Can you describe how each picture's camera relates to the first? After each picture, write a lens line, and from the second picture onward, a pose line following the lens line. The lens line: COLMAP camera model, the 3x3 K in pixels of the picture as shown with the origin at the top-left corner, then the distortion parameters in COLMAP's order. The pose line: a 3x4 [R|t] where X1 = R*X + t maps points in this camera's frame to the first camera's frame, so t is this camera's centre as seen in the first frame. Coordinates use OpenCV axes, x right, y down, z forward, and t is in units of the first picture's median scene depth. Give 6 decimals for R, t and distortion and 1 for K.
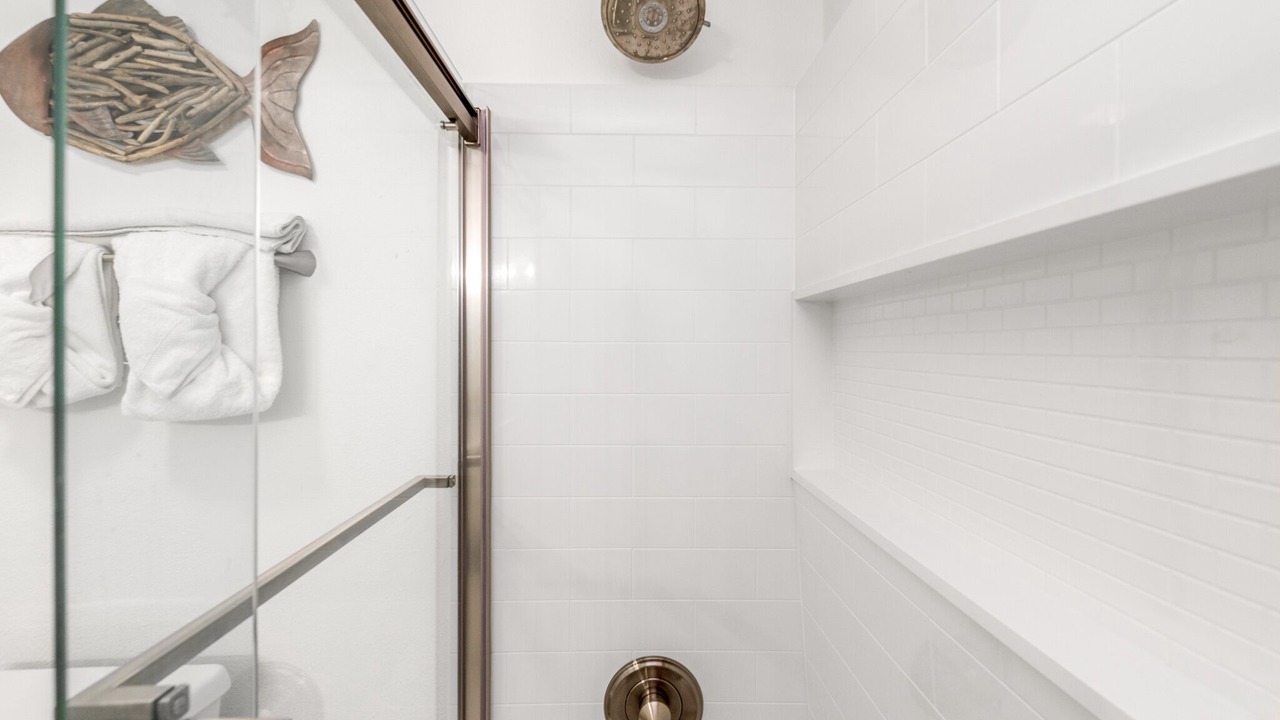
lens RADIAL K [[566.3, 0, 639.7], [0, 566.3, 364.1], [0, 0, 1]] dist [0.007214, -0.002283]
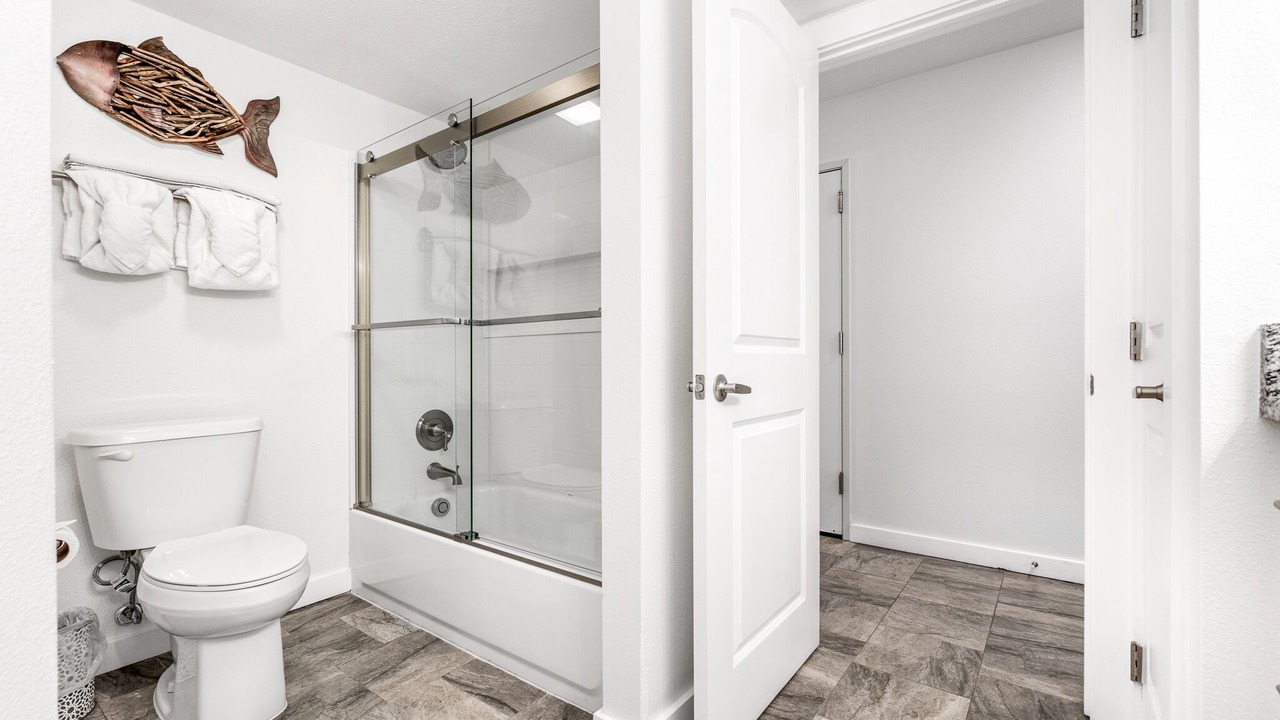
lens RADIAL K [[566.3, 0, 640.6], [0, 566.3, 361.9], [0, 0, 1]] dist [0.007214, -0.002283]
pose [[0.644779, 0.007045, 0.764336, -1.308122], [-0.010083, 0.999949, -0.000711, 0.319524], [-0.764302, -0.007248, 0.644818, -1.283103]]
